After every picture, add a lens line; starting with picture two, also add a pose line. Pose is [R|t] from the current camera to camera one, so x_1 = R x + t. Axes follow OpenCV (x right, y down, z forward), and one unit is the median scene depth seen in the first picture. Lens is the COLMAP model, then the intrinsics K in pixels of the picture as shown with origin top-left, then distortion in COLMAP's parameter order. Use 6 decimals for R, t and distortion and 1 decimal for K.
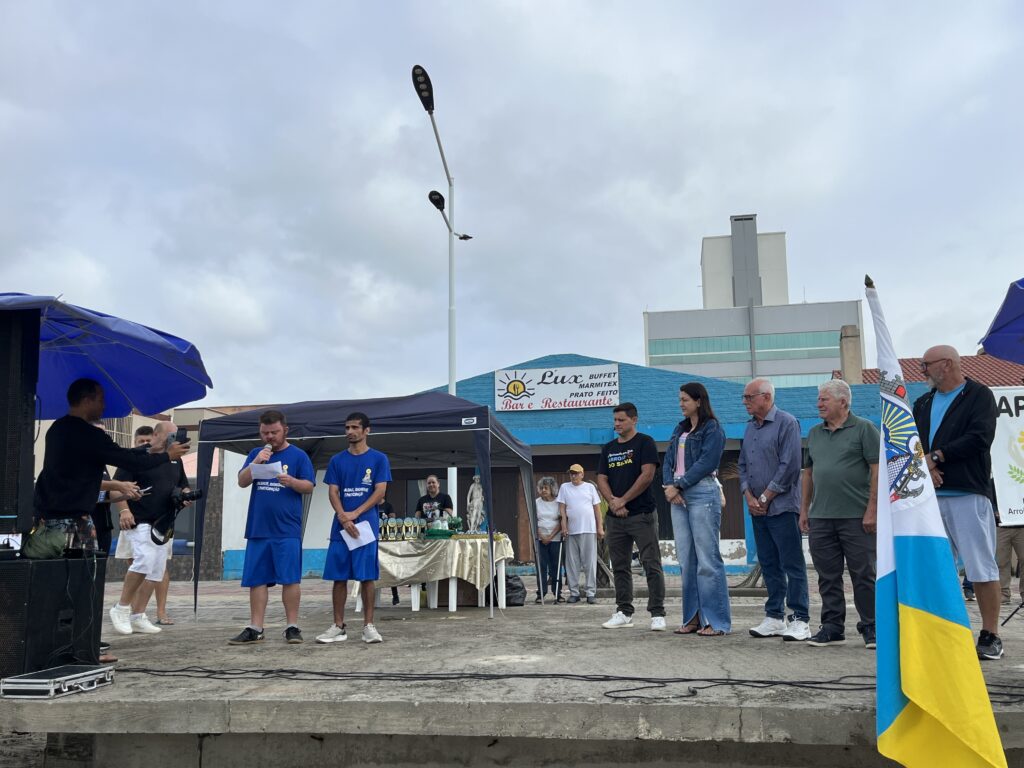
lens RADIAL K [[910.2, 0, 504.9], [0, 910.2, 387.1], [0, 0, 1]] dist [0.098542, -0.298902]
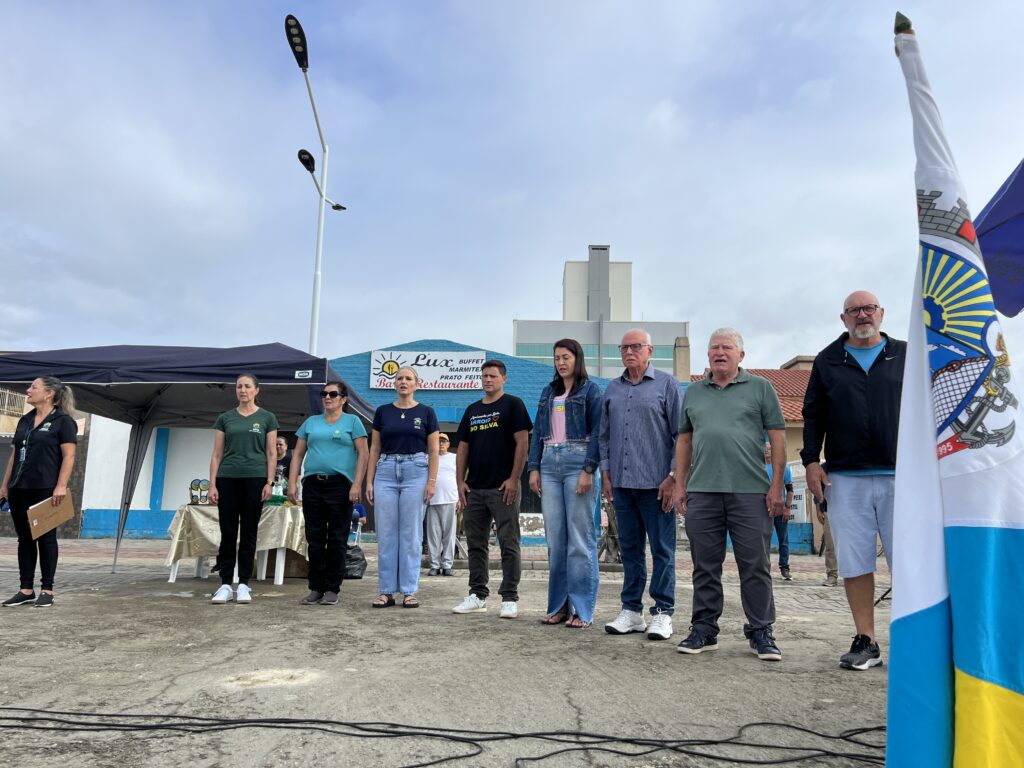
lens RADIAL K [[776.6, 0, 512.0], [0, 776.6, 384.0], [0, 0, 1]] dist [0.001577, -0.003215]
pose [[0.986792, 0.055661, 0.152127, 0.040384], [-0.056405, 0.998408, 0.000577, 0.030167], [-0.151852, -0.009150, 0.988361, 0.190057]]
